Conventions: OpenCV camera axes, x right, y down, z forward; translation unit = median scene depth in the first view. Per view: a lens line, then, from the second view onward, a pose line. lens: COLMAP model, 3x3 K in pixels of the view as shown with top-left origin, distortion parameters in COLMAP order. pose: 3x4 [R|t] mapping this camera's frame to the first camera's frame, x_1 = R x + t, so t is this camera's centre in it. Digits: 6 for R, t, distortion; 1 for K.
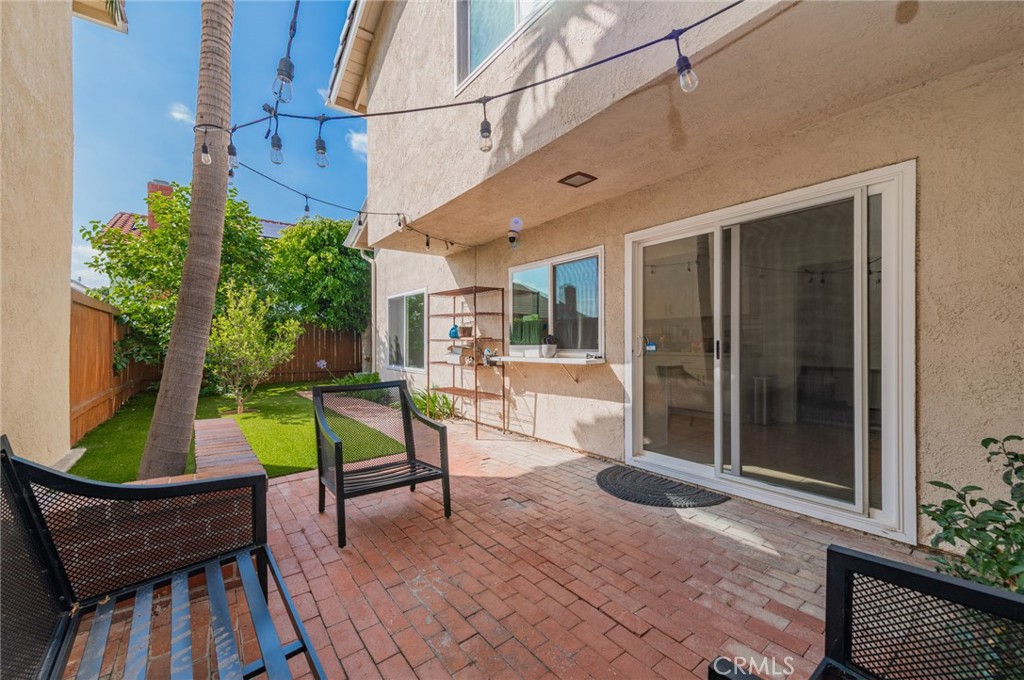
lens RADIAL K [[409.6, 0, 503.2], [0, 409.6, 342.7], [0, 0, 1]] dist [0.021122, -0.008987]
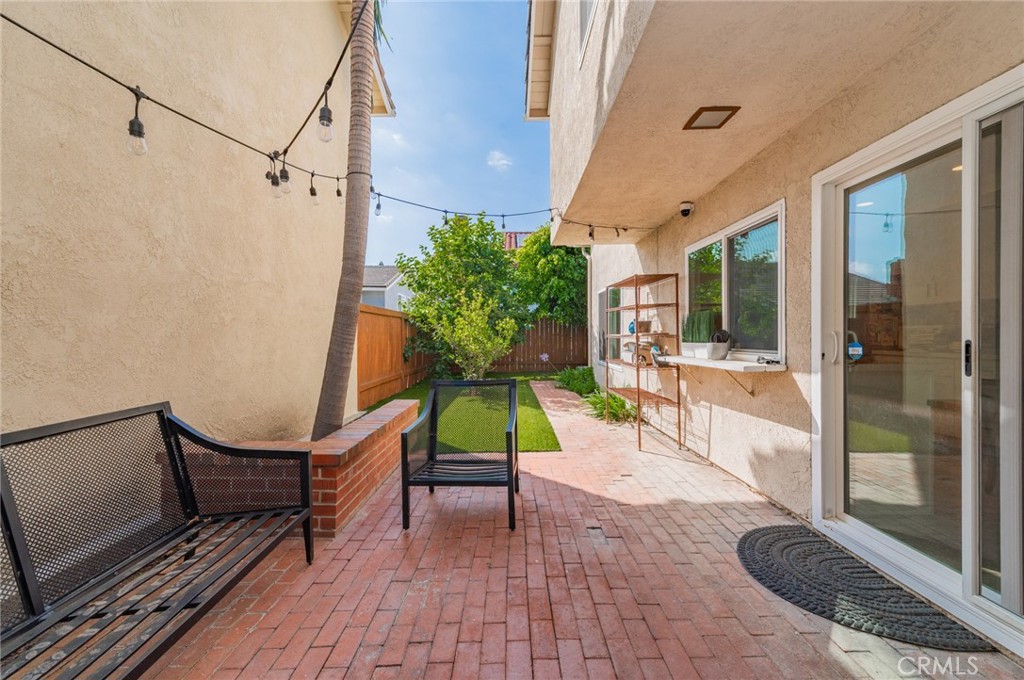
lens RADIAL K [[406.2, 0, 510.1], [0, 406.2, 337.1], [0, 0, 1]] dist [0.012591, -0.000697]
pose [[0.800949, -0.001725, -0.598730, 0.282964], [0.003553, 0.999992, 0.001872, -0.009308], [0.598722, -0.003627, 0.800949, 0.176745]]
